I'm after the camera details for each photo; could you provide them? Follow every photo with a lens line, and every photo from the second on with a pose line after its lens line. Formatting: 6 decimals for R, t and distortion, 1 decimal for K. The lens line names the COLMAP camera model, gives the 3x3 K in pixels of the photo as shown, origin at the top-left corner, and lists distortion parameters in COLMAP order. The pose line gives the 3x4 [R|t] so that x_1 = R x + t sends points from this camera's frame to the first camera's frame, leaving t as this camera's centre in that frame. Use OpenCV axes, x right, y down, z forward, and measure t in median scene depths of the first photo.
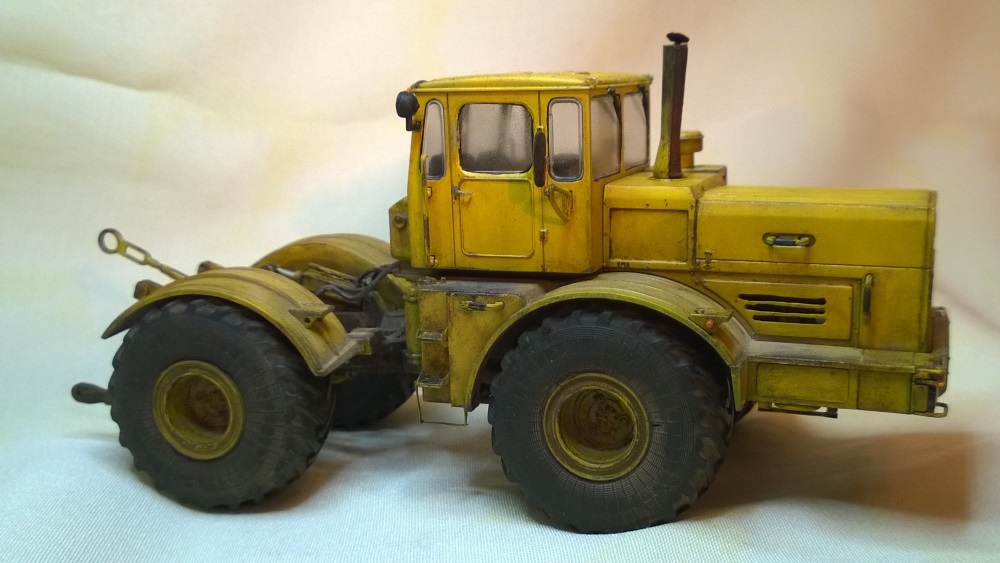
lens RADIAL K [[1069.7, 0, 500.0], [0, 1069.7, 281.5], [0, 0, 1]] dist [0.017411, -0.004939]
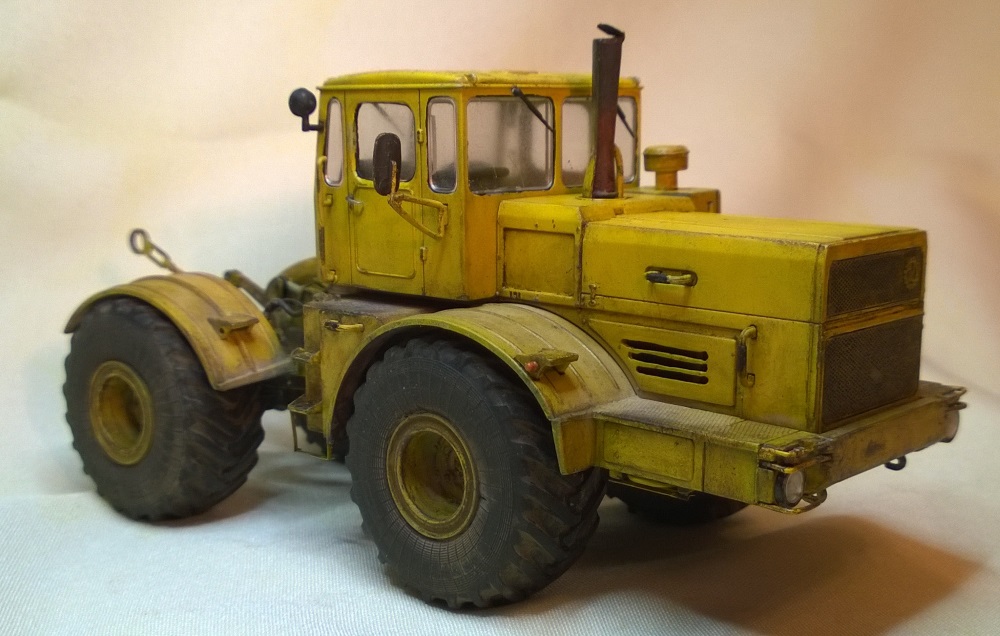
lens RADIAL K [[1226.9, 0, 473.0], [0, 1226.9, 339.1], [0, 0, 1]] dist [0.005552, 0.003970]
pose [[0.926652, 0.088351, -0.365390, 0.456693], [-0.086687, 0.996014, 0.020990, 0.001861], [0.365788, 0.012225, 0.930618, 0.078319]]
